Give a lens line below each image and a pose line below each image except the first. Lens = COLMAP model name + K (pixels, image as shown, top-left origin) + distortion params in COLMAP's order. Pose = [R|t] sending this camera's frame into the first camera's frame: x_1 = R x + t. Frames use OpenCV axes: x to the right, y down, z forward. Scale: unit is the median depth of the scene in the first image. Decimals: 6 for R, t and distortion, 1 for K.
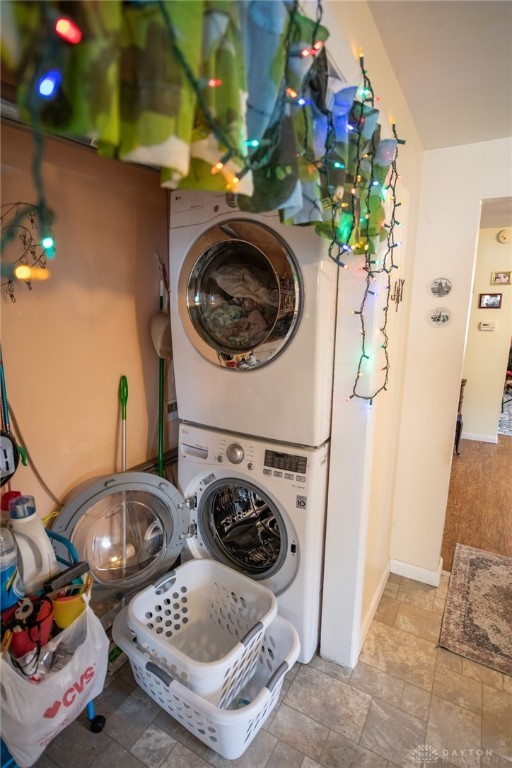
lens RADIAL K [[400.4, 0, 256.7], [0, 400.4, 383.1], [0, 0, 1]] dist [-0.006553, -0.002044]
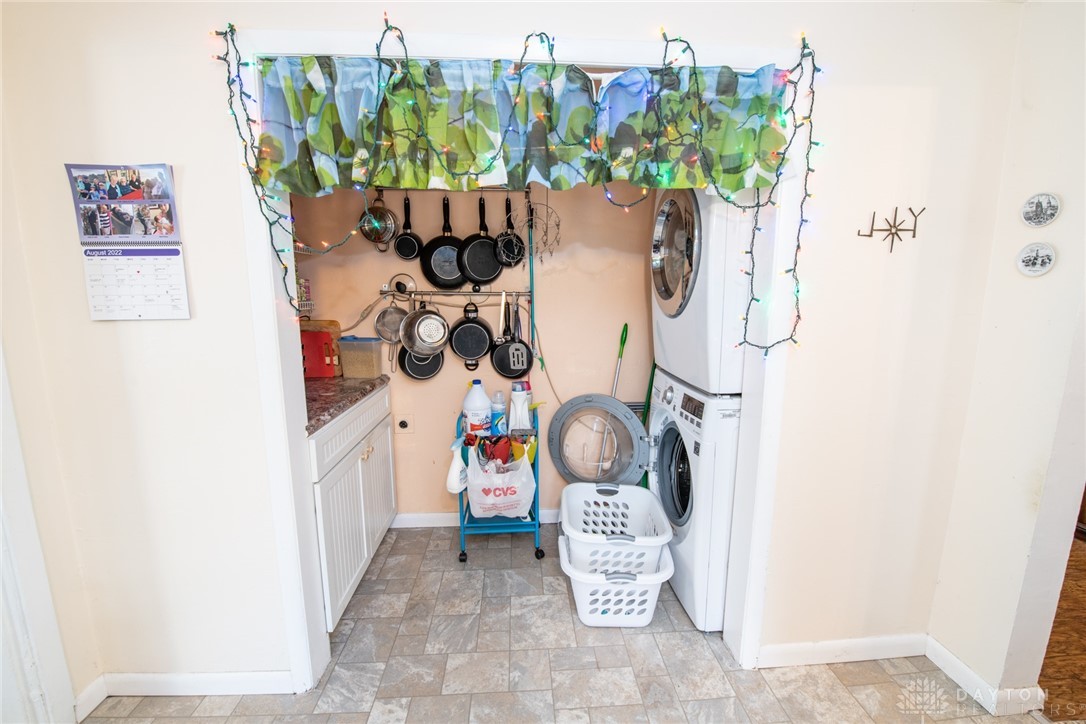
lens RADIAL K [[441.8, 0, 541.8], [0, 441.8, 362.8], [0, 0, 1]] dist [-0.022128, -0.000334]
pose [[0.531720, 0.112683, -0.839390, 0.757296], [-0.155567, 0.987240, 0.033985, 0.103114], [0.832510, 0.112511, 0.542465, 0.054308]]
